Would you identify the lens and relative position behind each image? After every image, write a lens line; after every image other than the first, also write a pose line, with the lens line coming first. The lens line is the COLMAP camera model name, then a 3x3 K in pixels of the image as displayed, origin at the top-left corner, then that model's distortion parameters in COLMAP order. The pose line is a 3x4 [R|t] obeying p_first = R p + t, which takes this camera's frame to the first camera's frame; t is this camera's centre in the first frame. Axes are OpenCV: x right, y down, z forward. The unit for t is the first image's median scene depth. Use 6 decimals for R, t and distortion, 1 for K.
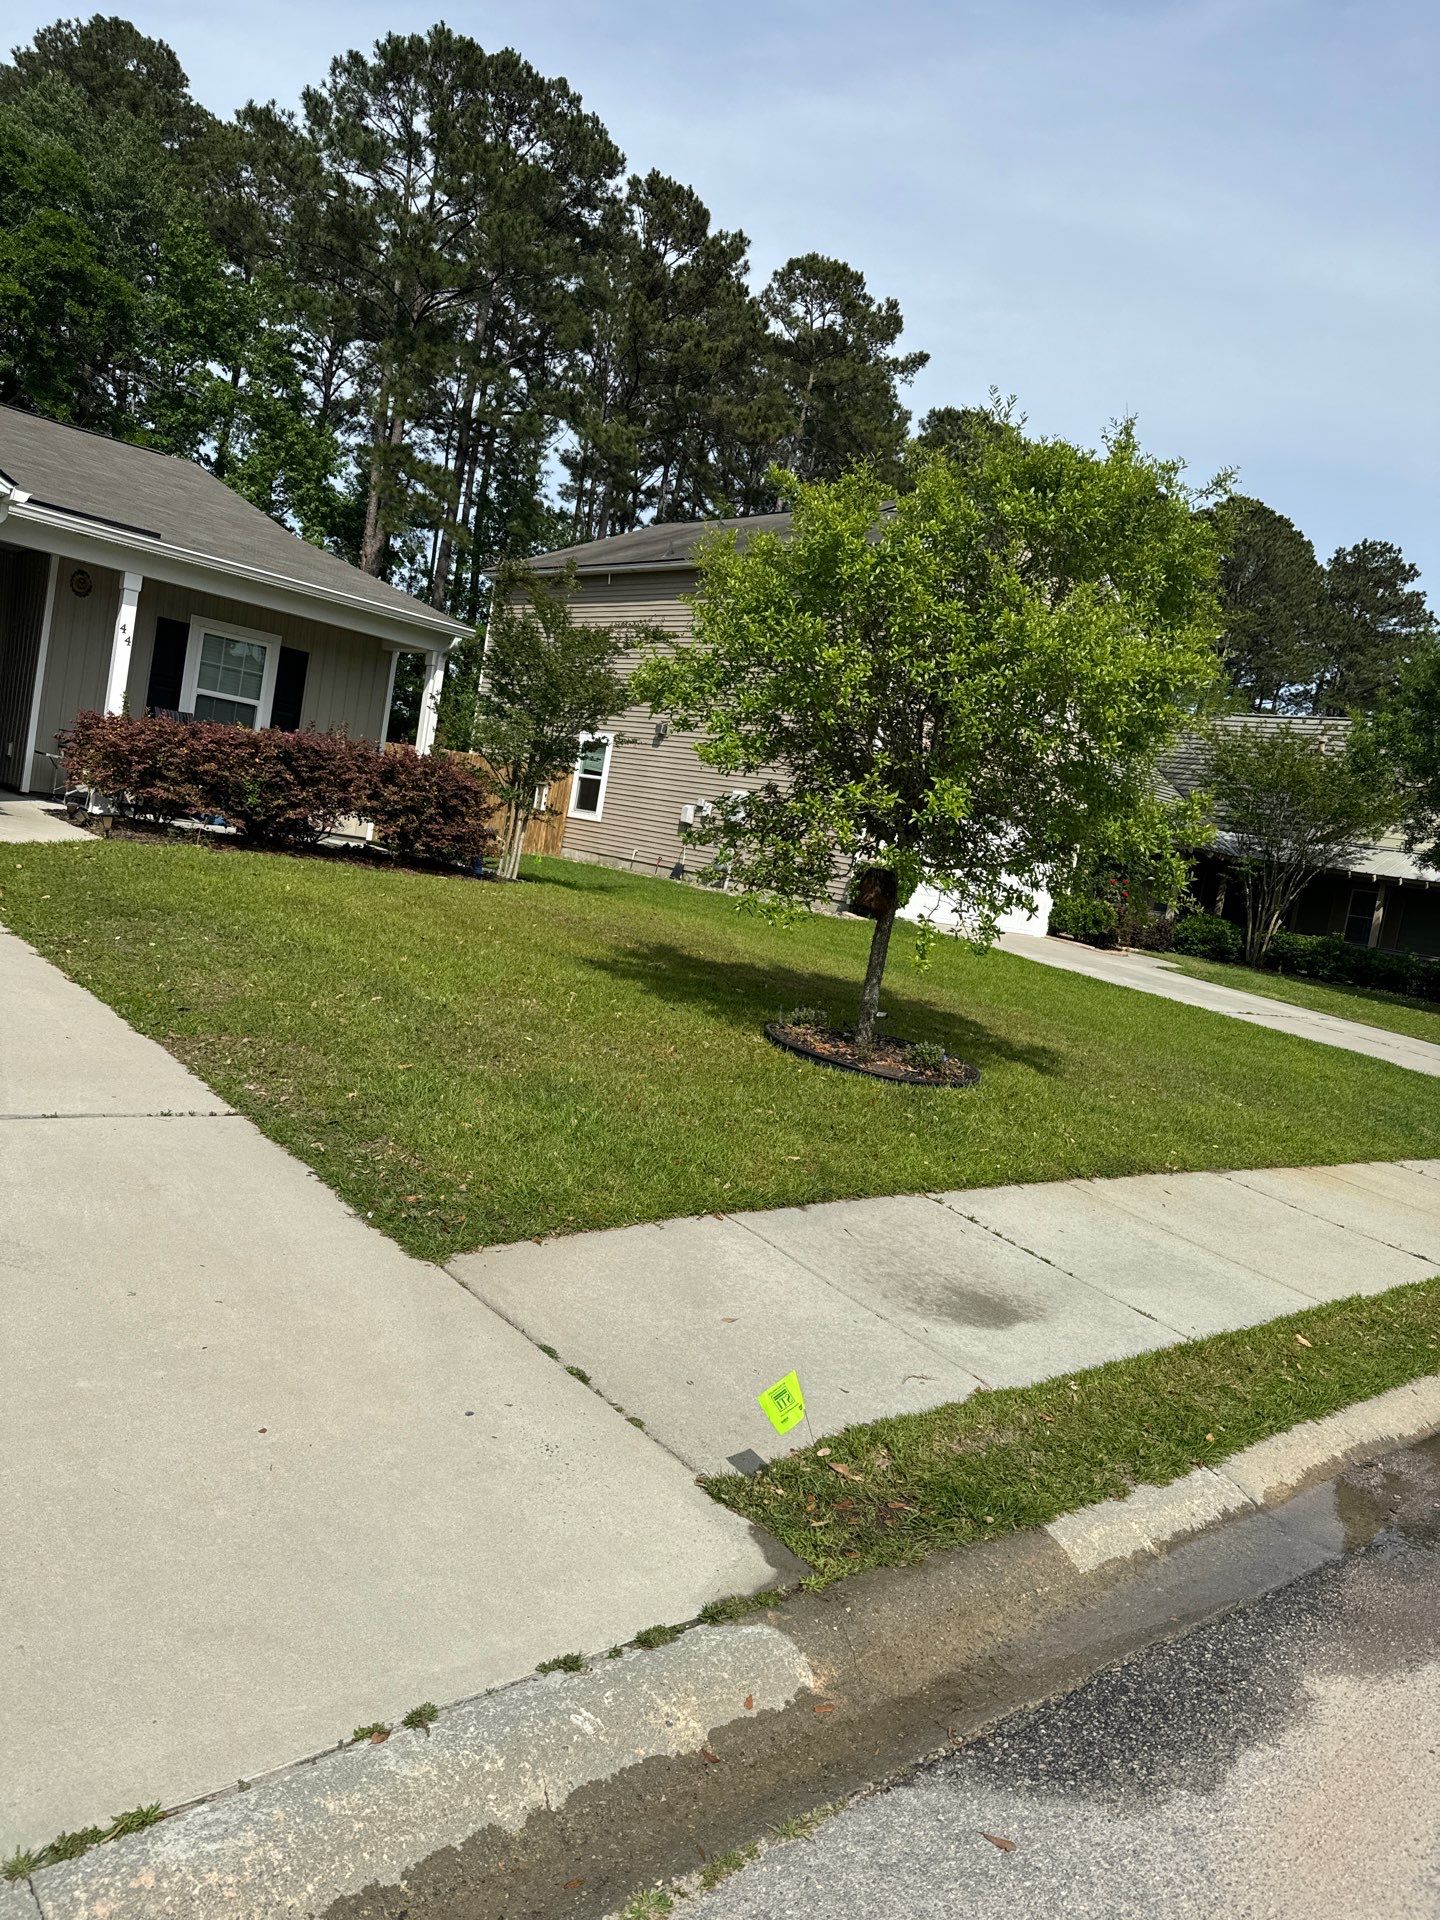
lens RADIAL K [[1422.4, 0, 698.7], [0, 1422.4, 1020.0], [0, 0, 1]] dist [0.022177, -0.028154]
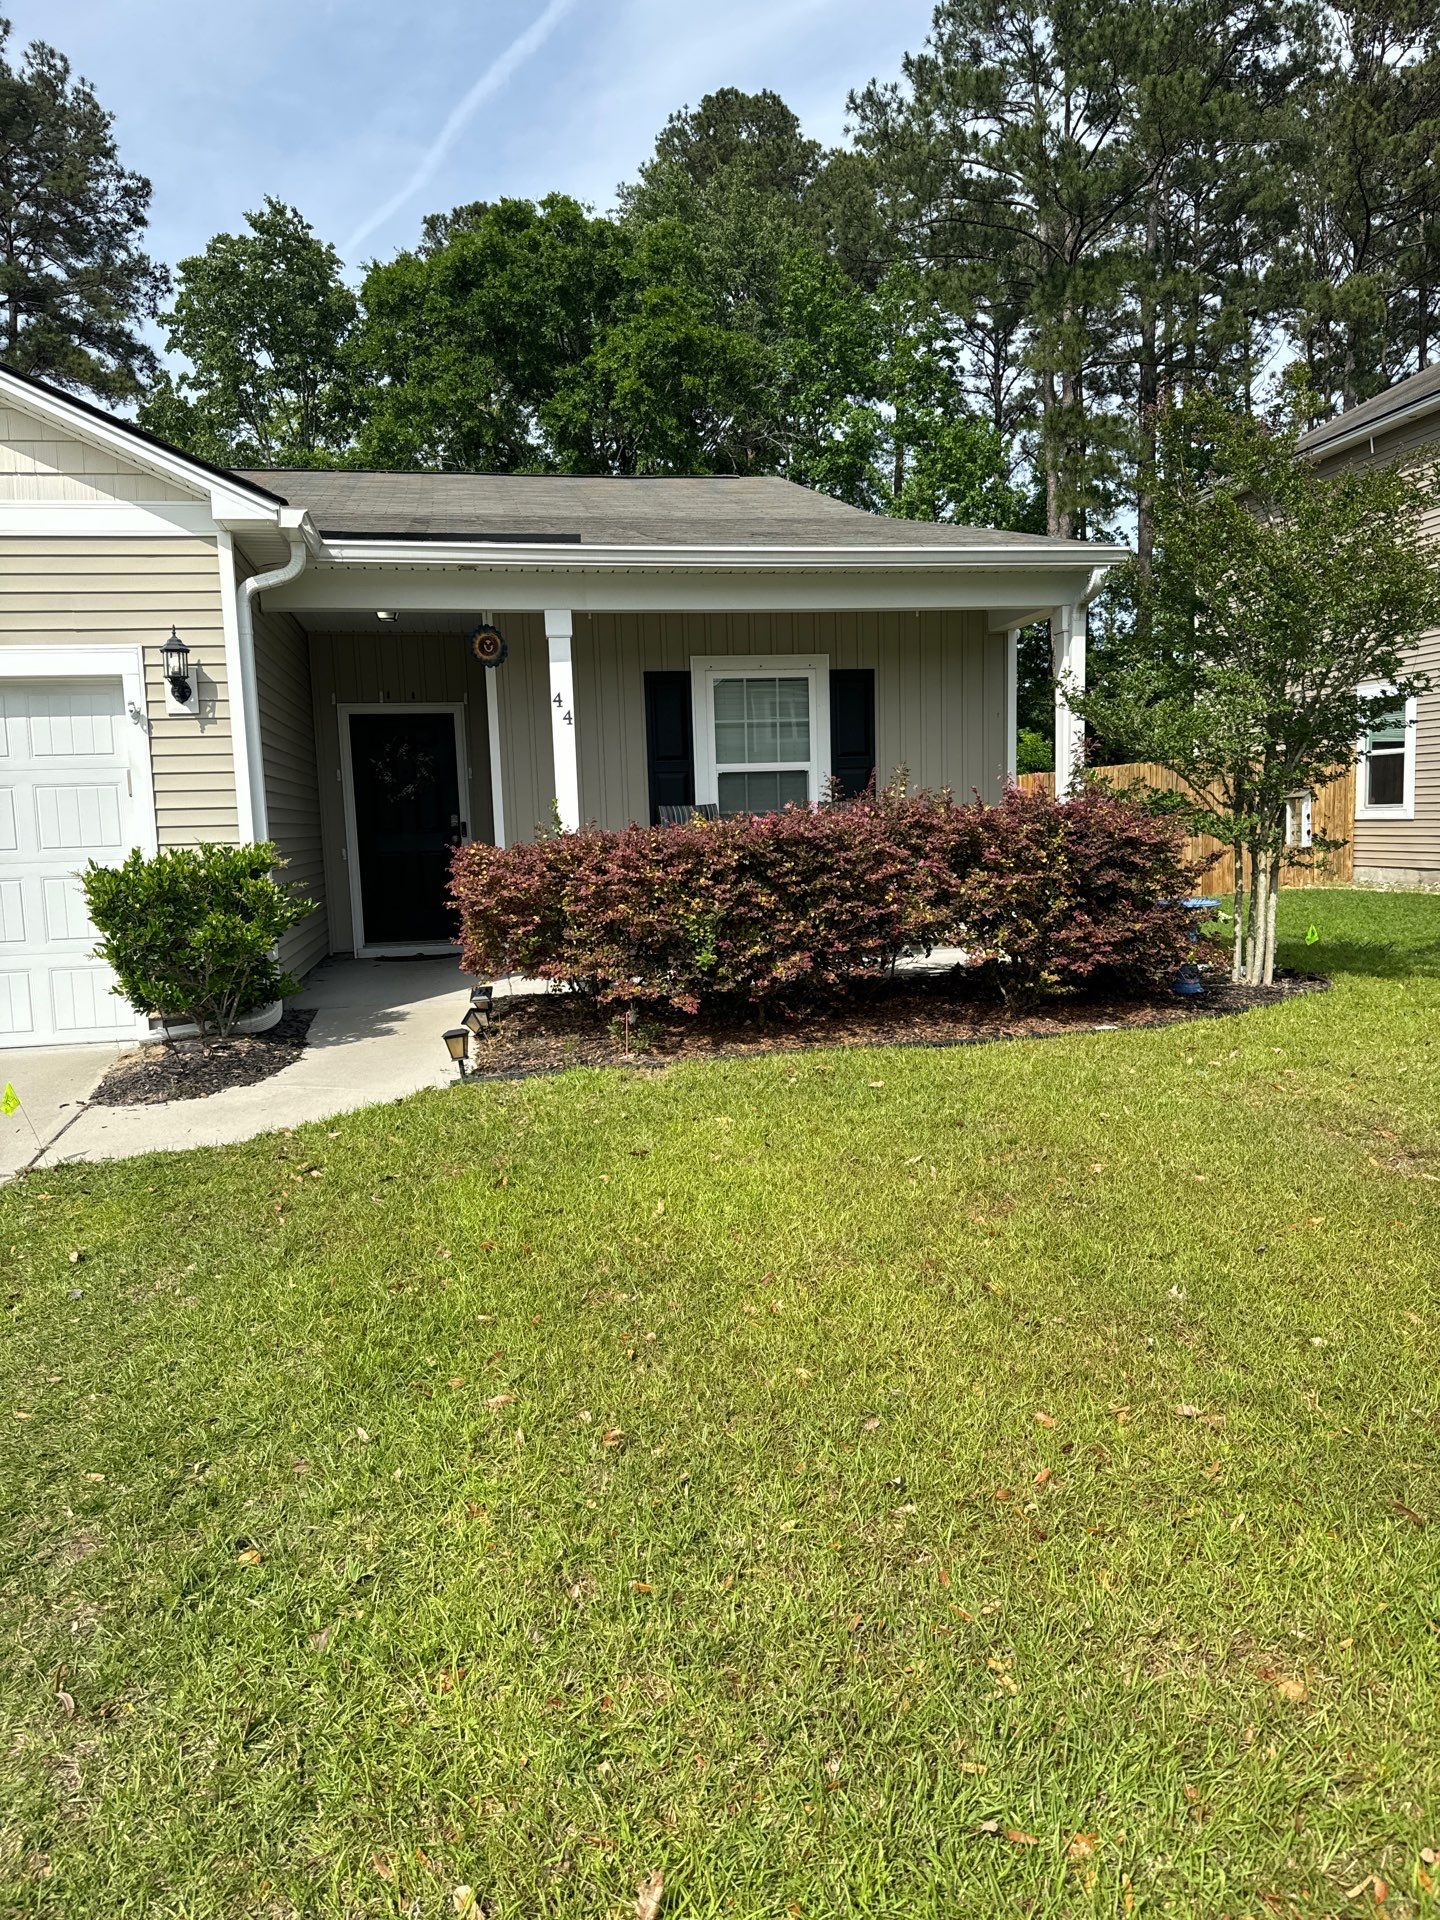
lens RADIAL K [[1422.4, 0, 698.7], [0, 1422.4, 1020.0], [0, 0, 1]] dist [0.022177, -0.028154]
pose [[0.849089, -0.133796, -0.511024, -0.040082], [0.122368, 0.990897, -0.056117, -0.080788], [0.513881, -0.014884, 0.857733, 0.434500]]
